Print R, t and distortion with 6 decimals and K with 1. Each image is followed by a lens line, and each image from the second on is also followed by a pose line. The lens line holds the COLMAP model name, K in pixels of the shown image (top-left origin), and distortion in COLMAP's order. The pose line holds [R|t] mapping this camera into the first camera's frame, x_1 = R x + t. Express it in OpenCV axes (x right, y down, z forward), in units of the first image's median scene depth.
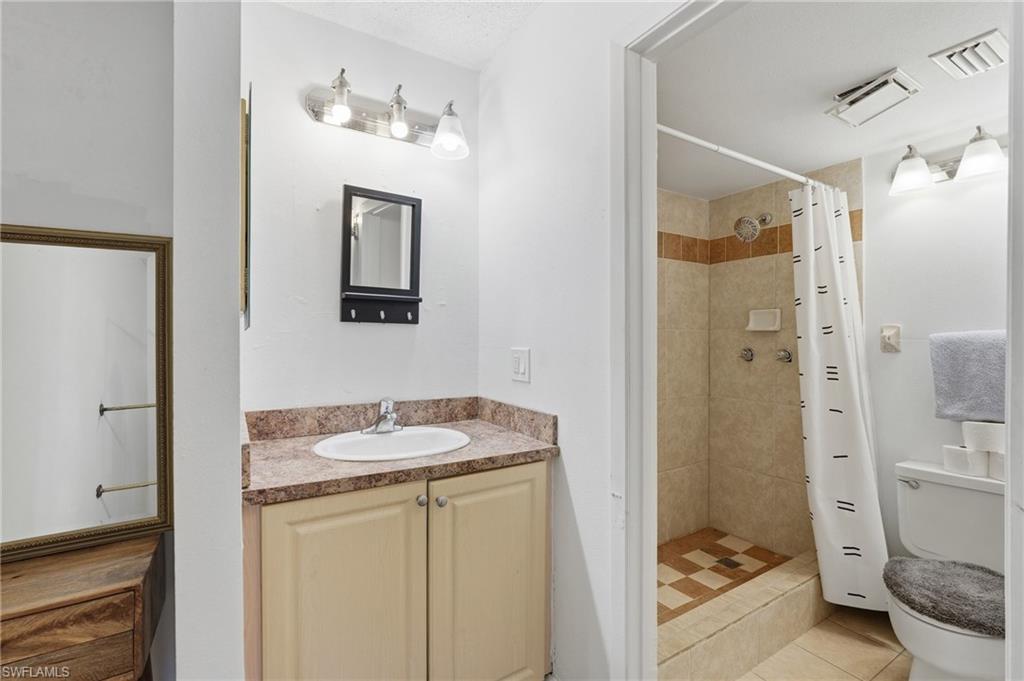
lens RADIAL K [[456.0, 0, 515.7], [0, 456.0, 336.8], [0, 0, 1]] dist [-0.002157, 0.000700]
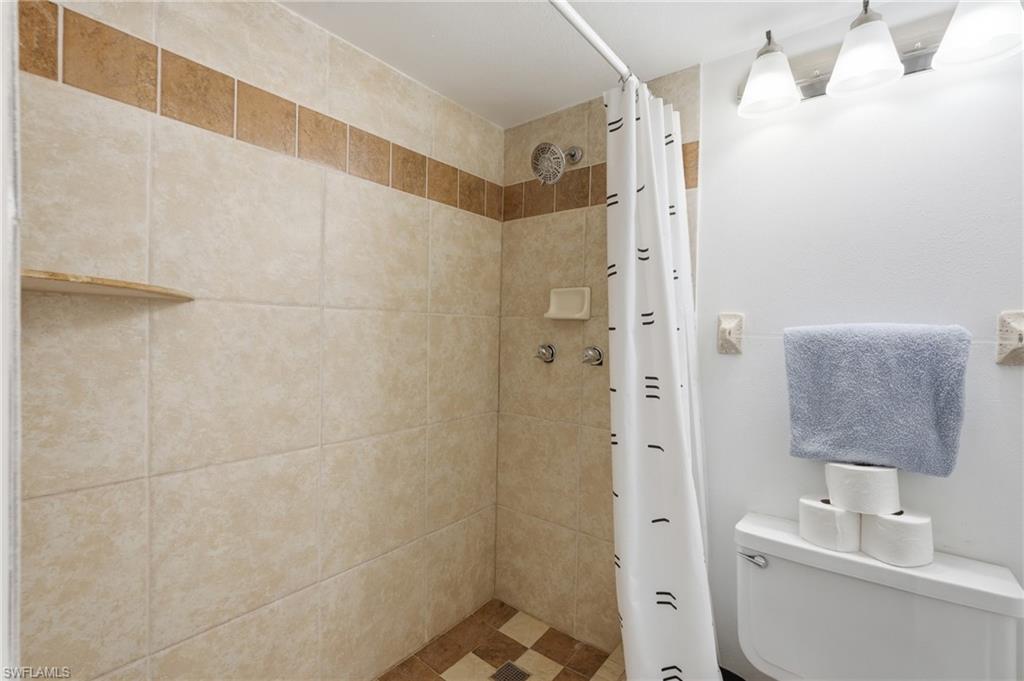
lens RADIAL K [[456.0, 0, 515.7], [0, 456.0, 336.8], [0, 0, 1]] dist [-0.002157, 0.000700]
pose [[0.943732, 0.014538, 0.330392, 0.239813], [-0.021421, 0.999623, 0.017200, 0.003220], [-0.330017, -0.023309, 0.943687, 0.373176]]
